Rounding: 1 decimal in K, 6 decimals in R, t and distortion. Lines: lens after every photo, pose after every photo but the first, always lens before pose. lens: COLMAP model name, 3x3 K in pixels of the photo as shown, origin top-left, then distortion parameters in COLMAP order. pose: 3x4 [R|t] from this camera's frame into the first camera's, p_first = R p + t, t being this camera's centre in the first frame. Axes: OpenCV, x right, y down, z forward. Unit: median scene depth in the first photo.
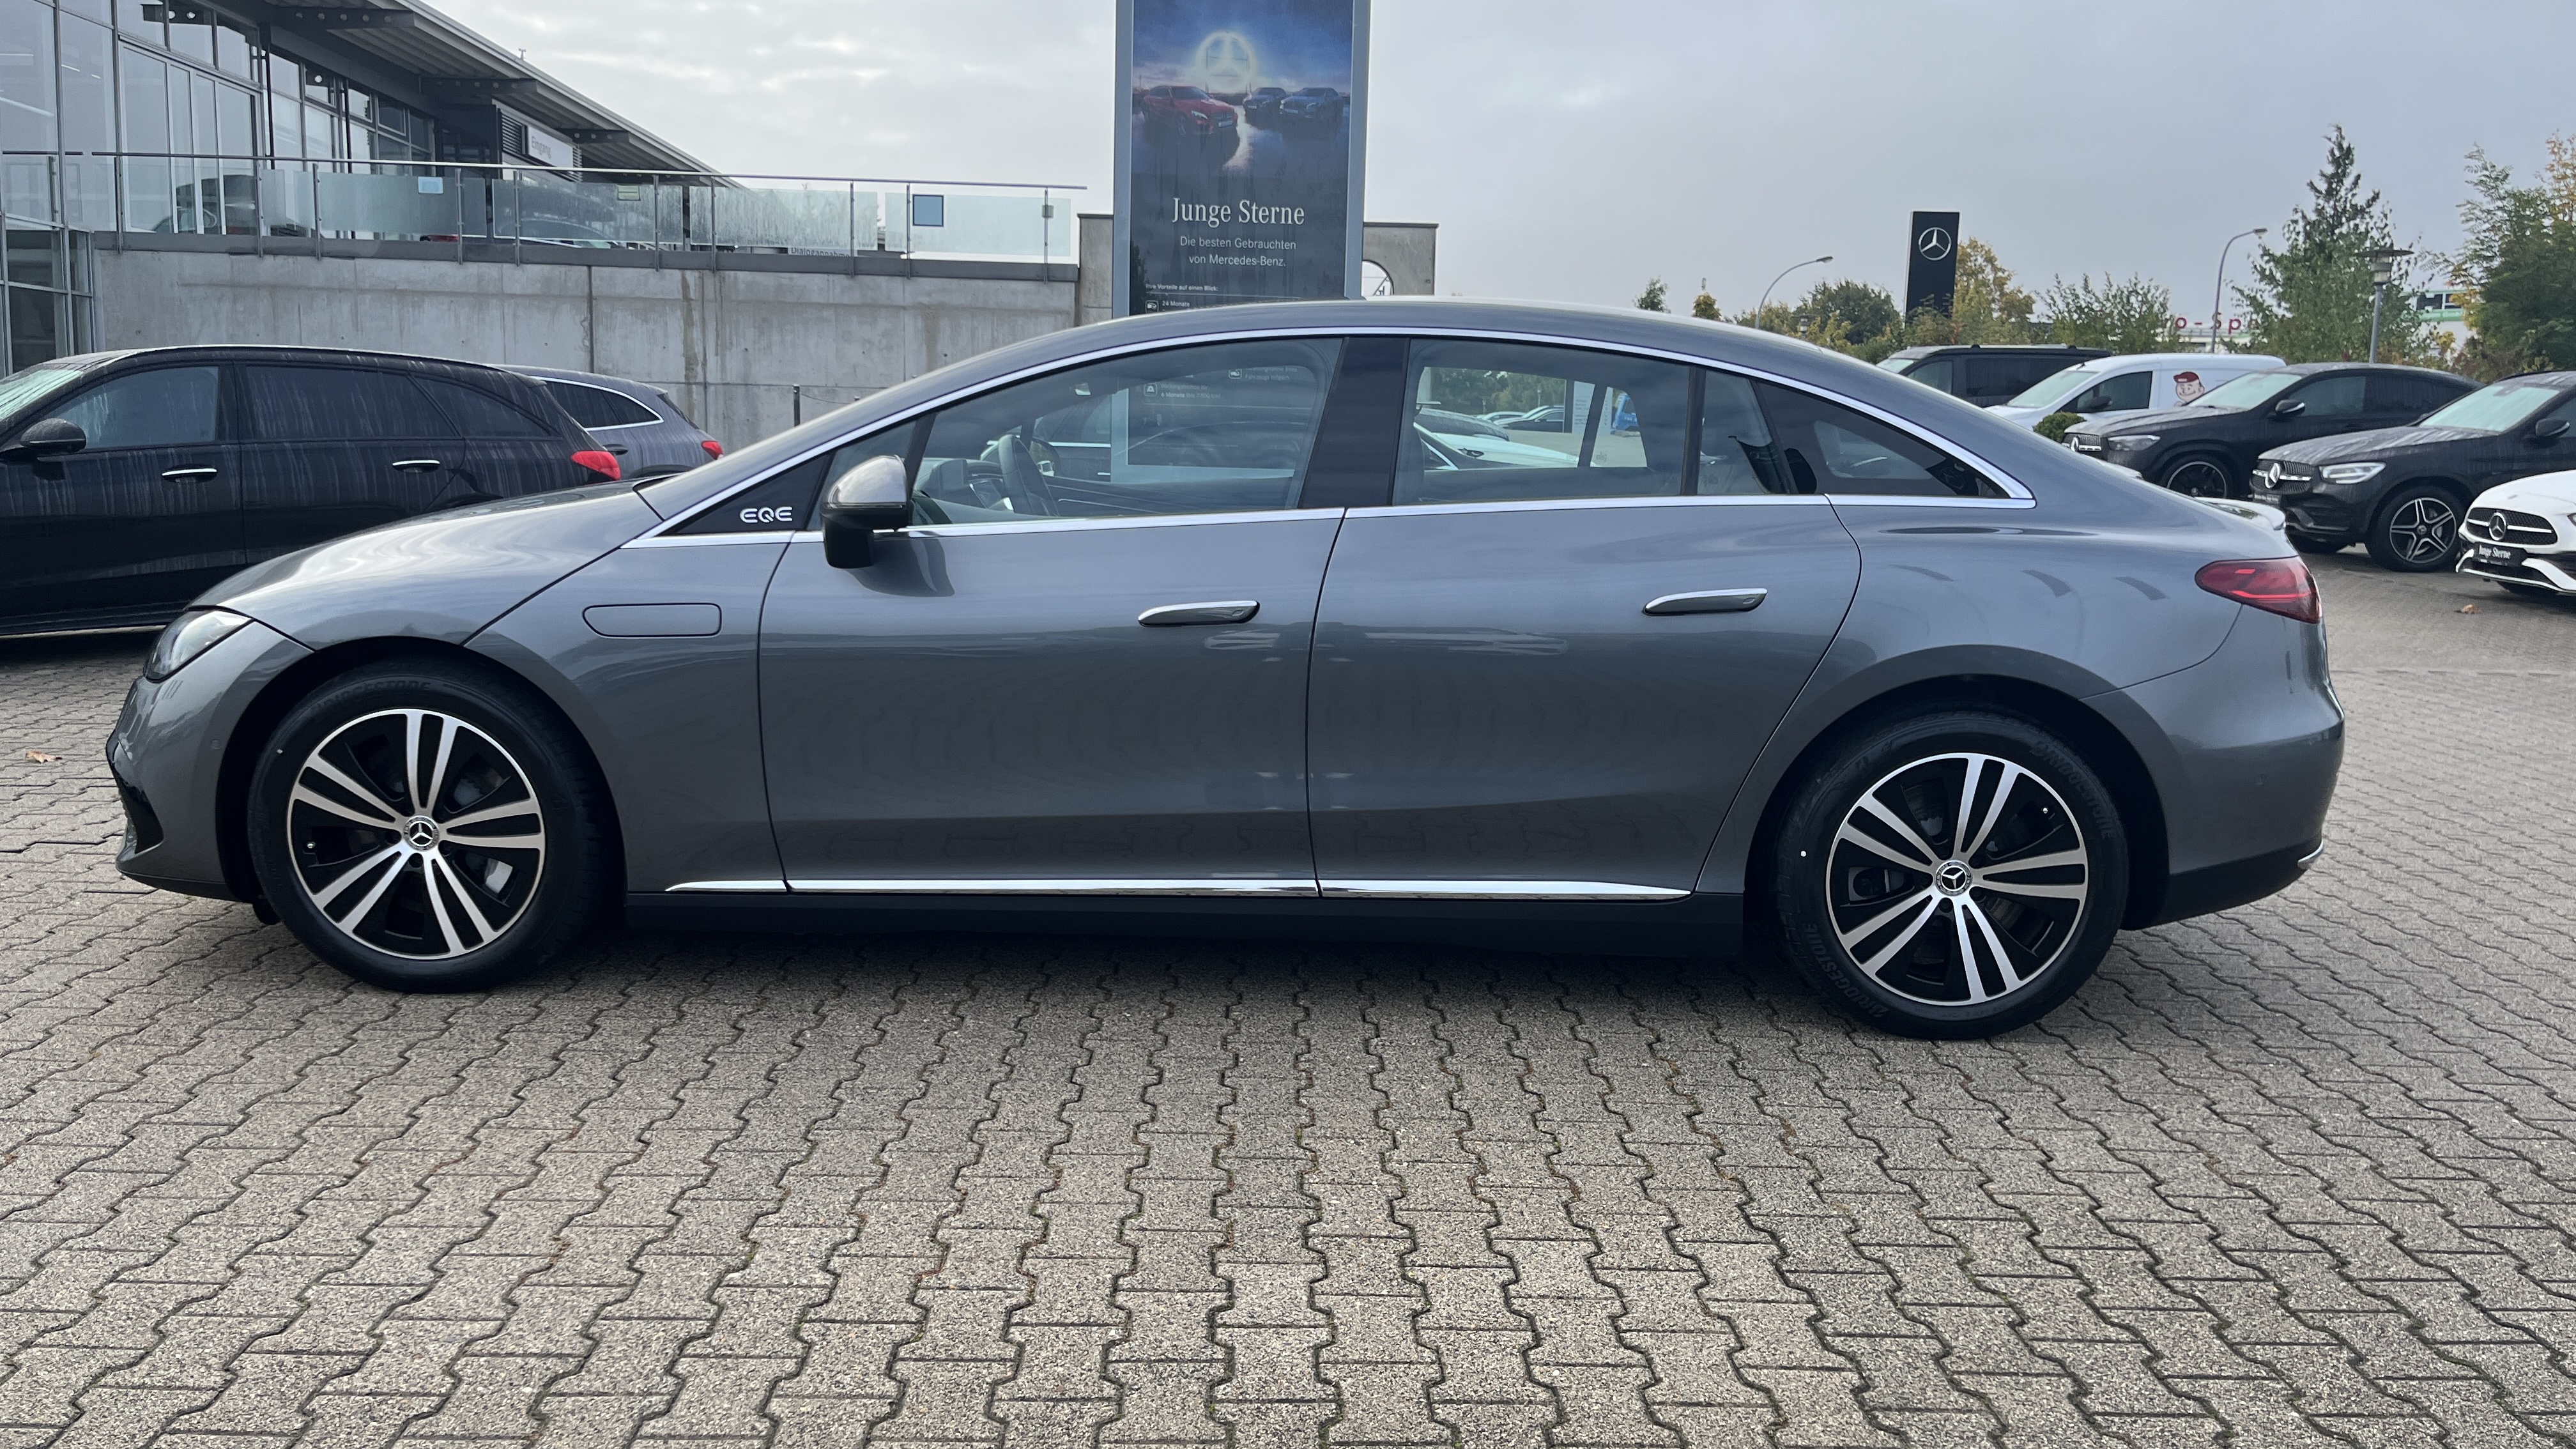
lens RADIAL K [[1961.5, 0, 1277.3], [0, 1961.5, 721.5], [0, 0, 1]] dist [0.054421, -0.058929]
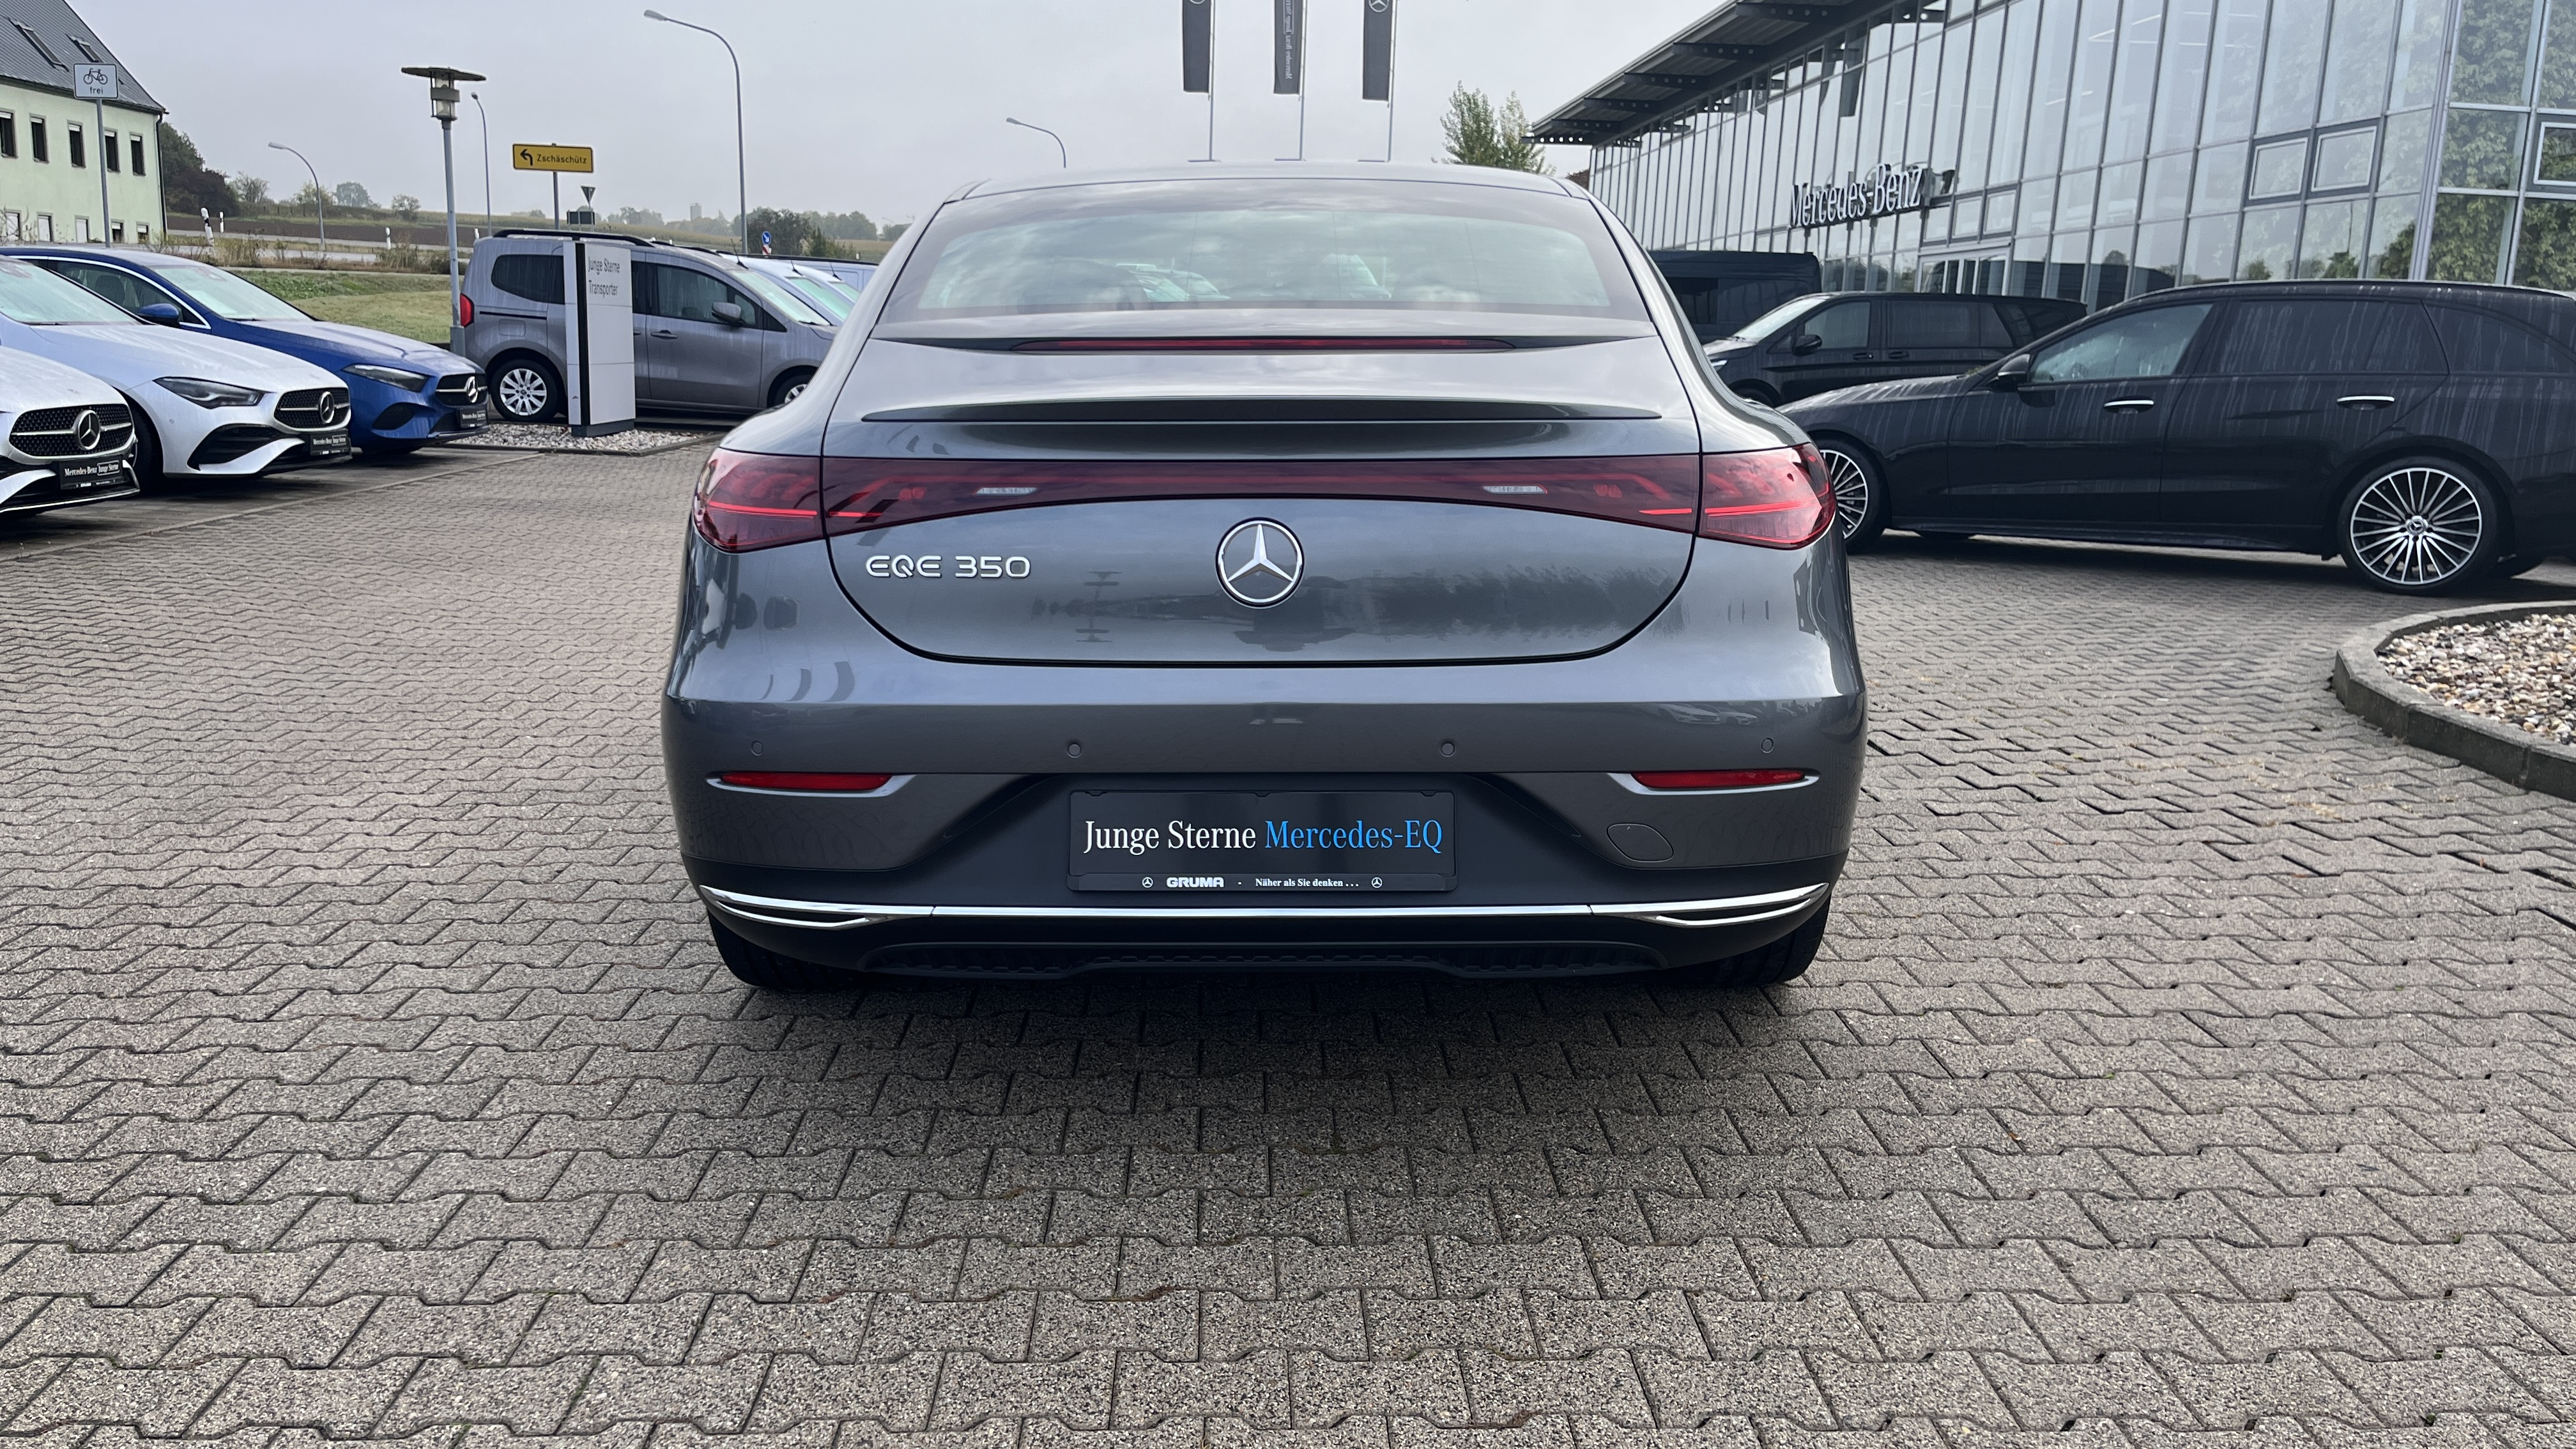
lens RADIAL K [[1961.5, 0, 1274.3], [0, 1961.5, 731.1], [0, 0, 1]] dist [0.054421, -0.058929]
pose [[0.011700, 0.174925, -0.984512, 1.215490], [-0.162754, 0.971783, 0.170730, -0.136585], [0.986597, 0.158235, 0.039840, 1.184812]]
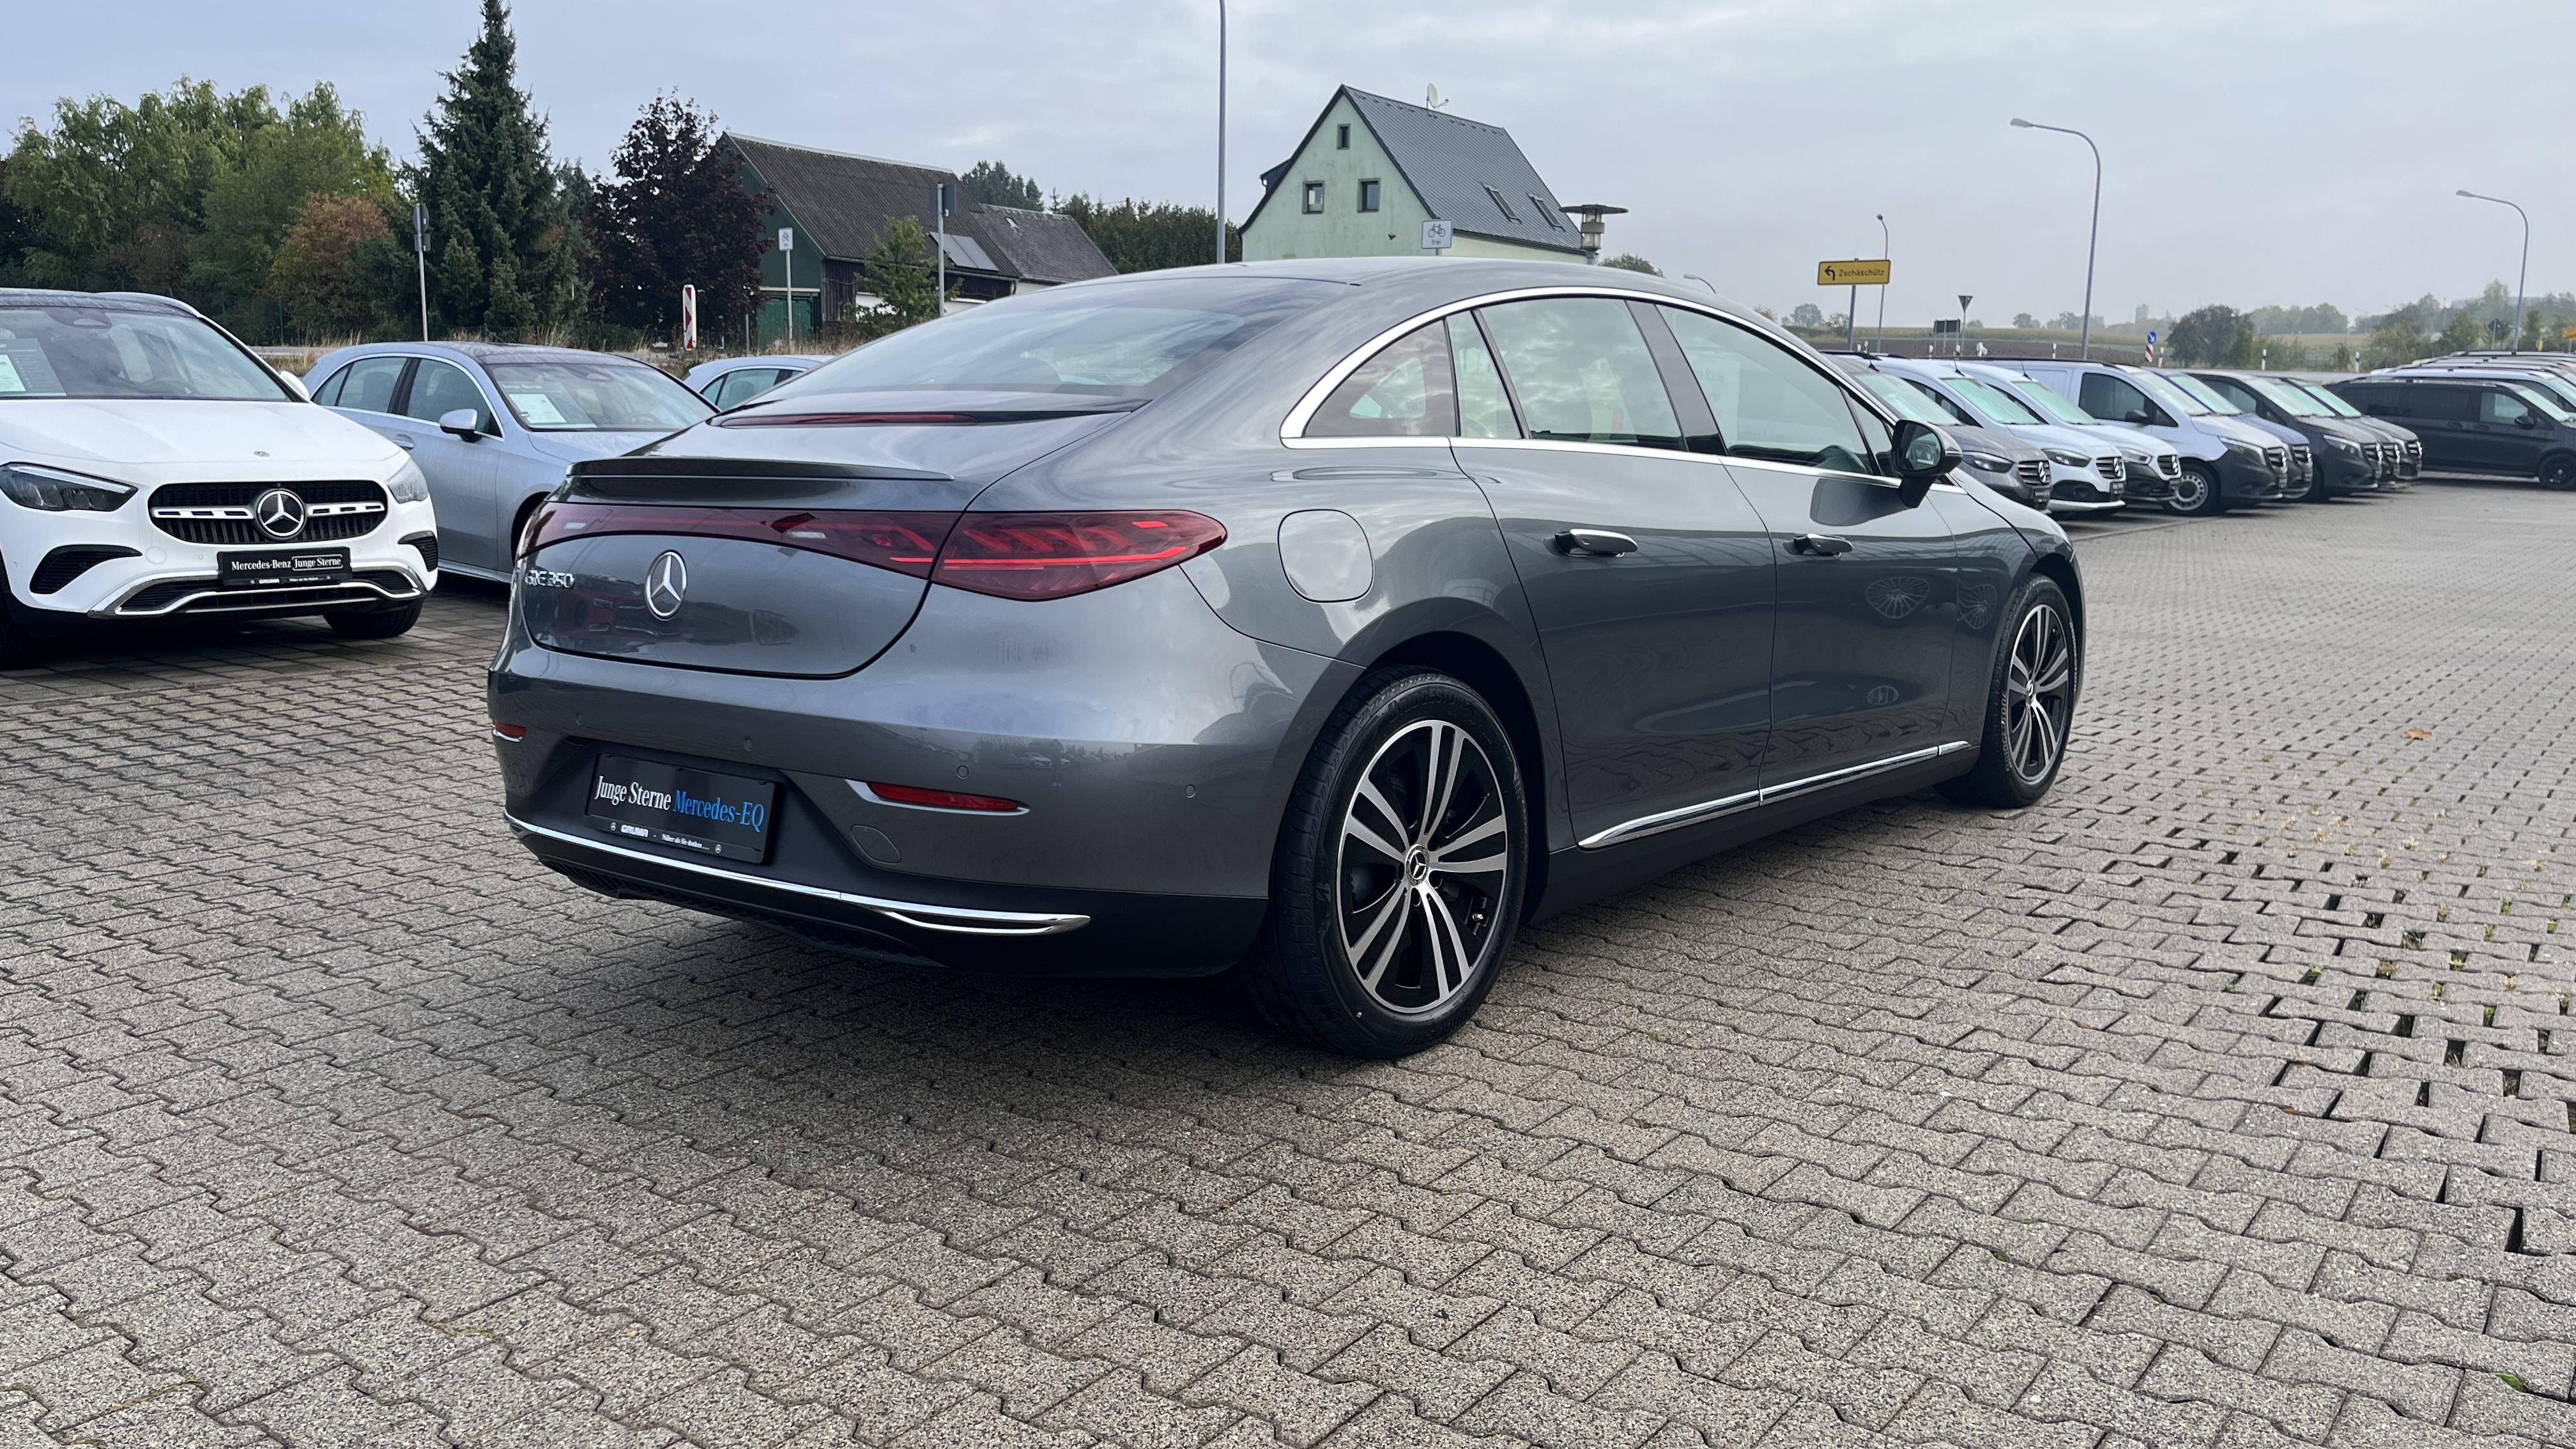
lens RADIAL K [[1961.5, 0, 1288.4], [0, 1961.5, 724.6], [0, 0, 1]] dist [0.054421, -0.058929]
pose [[-0.618363, 0.091000, -0.780606, 1.063924], [-0.138599, 0.965078, 0.222296, -0.243590], [0.773574, 0.245651, -0.584156, 1.896091]]
